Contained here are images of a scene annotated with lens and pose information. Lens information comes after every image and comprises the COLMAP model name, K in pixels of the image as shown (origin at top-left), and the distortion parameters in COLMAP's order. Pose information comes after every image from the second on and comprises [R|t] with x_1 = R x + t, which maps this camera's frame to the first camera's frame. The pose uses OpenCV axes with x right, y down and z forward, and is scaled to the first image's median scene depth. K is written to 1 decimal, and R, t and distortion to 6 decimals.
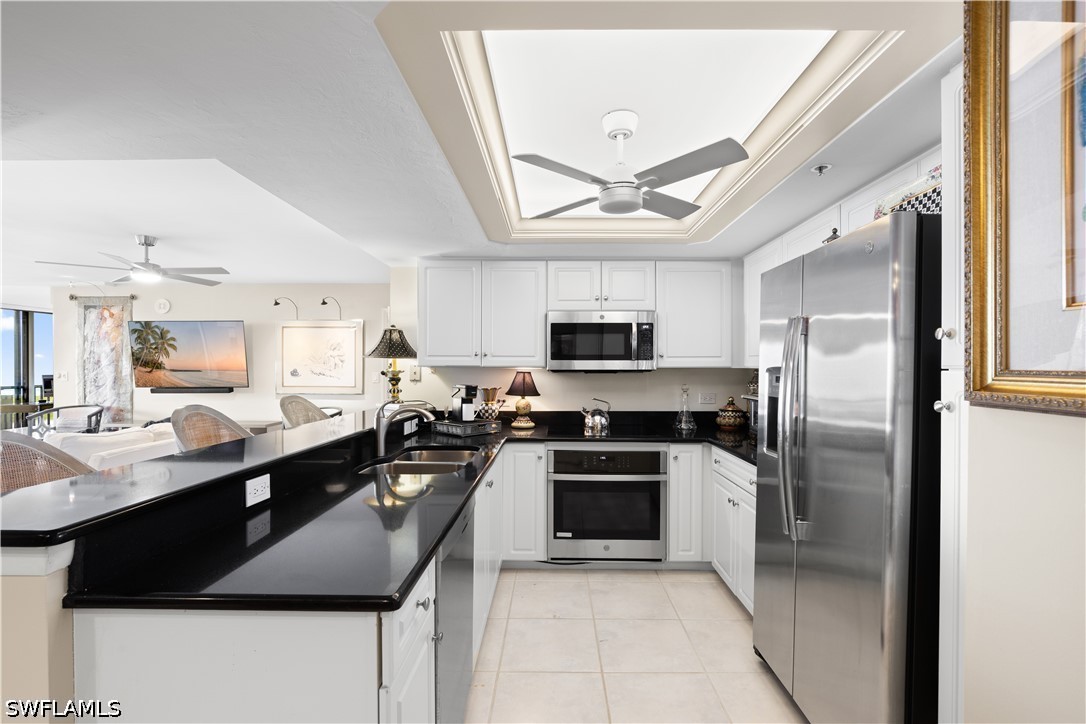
lens RADIAL K [[497.0, 0, 551.1], [0, 497.0, 369.5], [0, 0, 1]] dist [-0.018578, 0.003207]
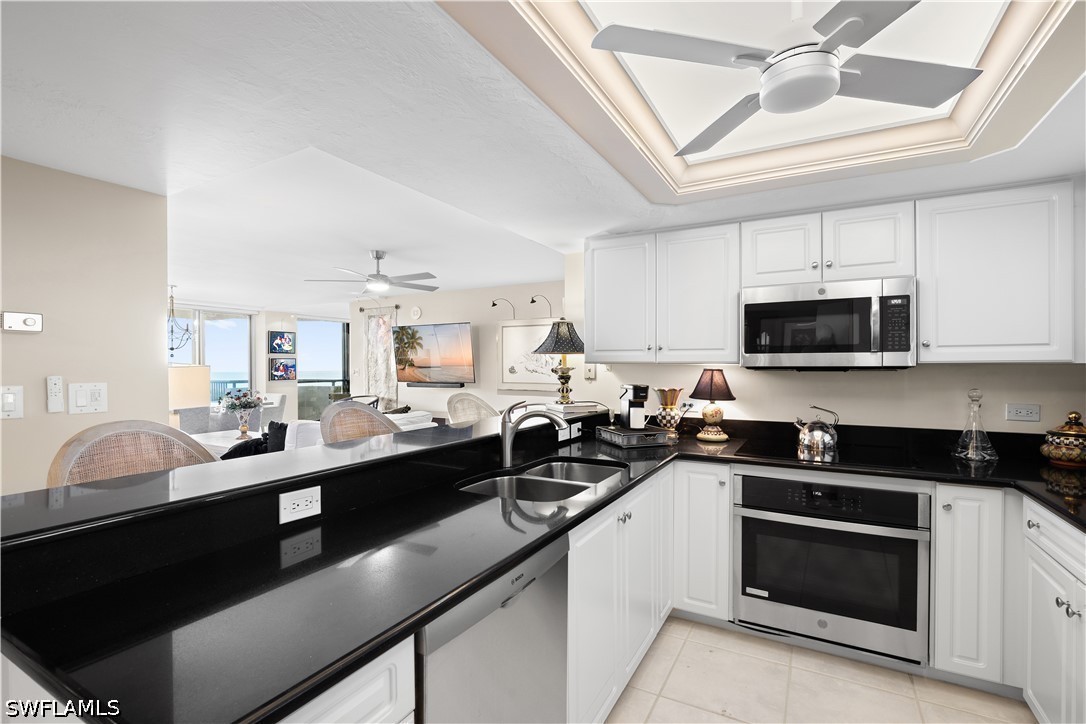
lens RADIAL K [[497.0, 0, 546.3], [0, 497.0, 368.7], [0, 0, 1]] dist [-0.018578, 0.003207]
pose [[0.877943, 0.000415, -0.478764, 0.091226], [0.001797, 0.999990, 0.004161, 0.000070], [0.478761, -0.004514, 0.877934, 0.191428]]
